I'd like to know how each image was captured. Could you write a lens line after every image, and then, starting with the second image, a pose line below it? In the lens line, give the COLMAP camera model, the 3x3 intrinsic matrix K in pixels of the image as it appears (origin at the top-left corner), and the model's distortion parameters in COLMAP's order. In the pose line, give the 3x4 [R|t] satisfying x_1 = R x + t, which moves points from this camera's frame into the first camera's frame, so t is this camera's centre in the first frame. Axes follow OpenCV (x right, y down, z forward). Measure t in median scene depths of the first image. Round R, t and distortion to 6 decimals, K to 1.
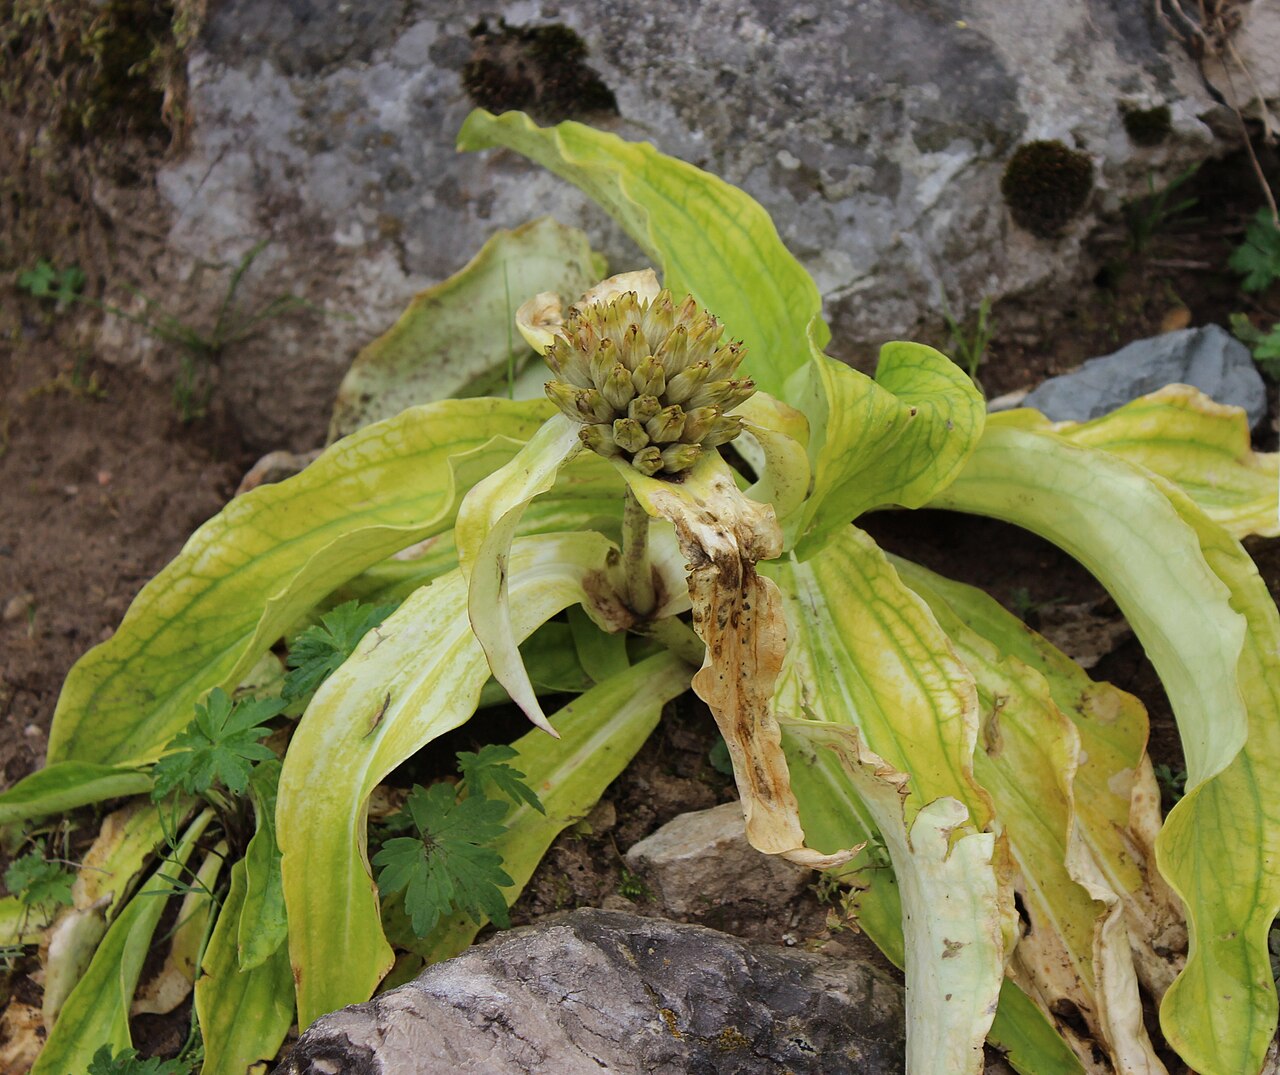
lens RADIAL K [[4657.3, 0, 640.6], [0, 4657.3, 393.1], [0, 0, 1]] dist [0.038026, 0.171230]
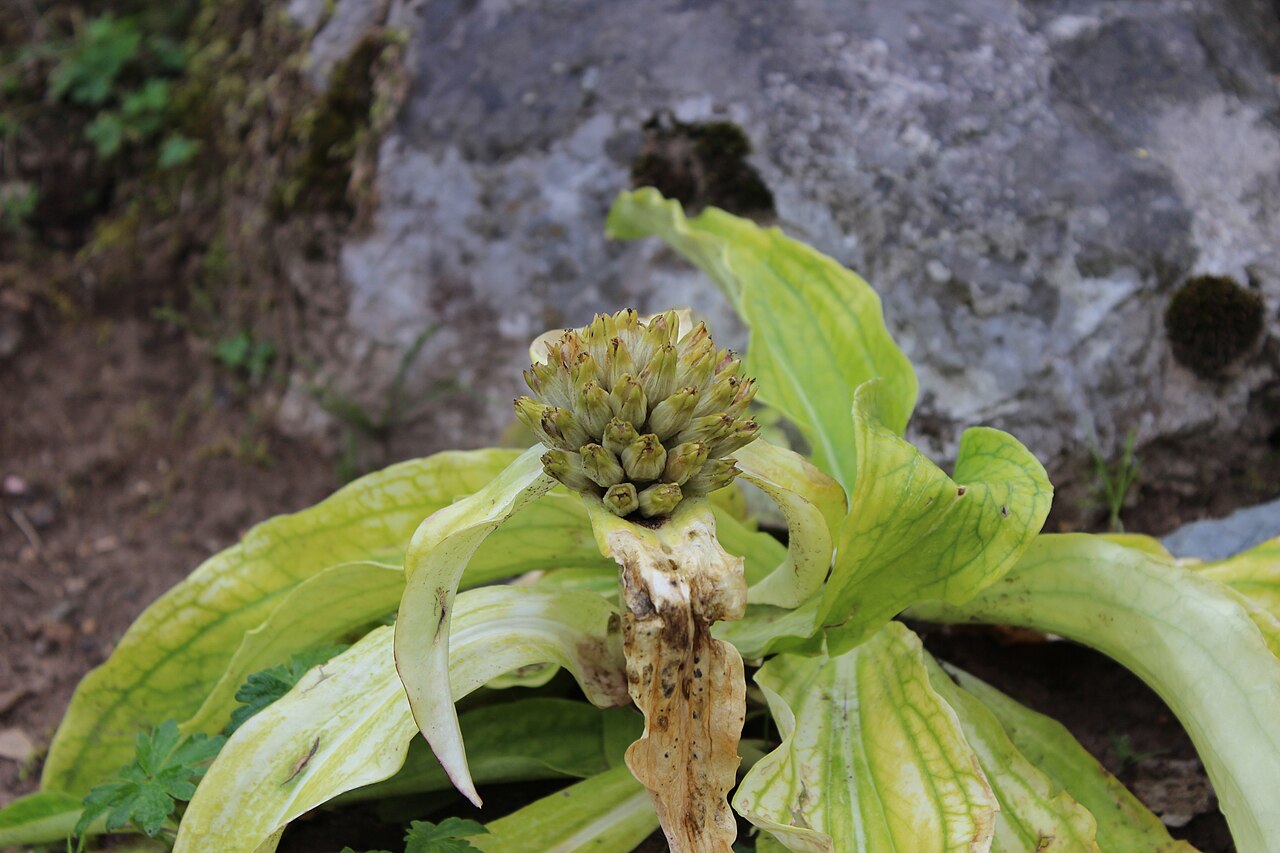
lens RADIAL K [[2820.9, 0, 699.5], [0, 2820.9, 471.9], [0, 0, 1]] dist [0.048766, 0.281036]
pose [[0.974323, 0.091772, -0.205601, 0.110631], [-0.110805, 0.990367, -0.083035, 0.046232], [0.196000, 0.103684, 0.975107, 0.441383]]
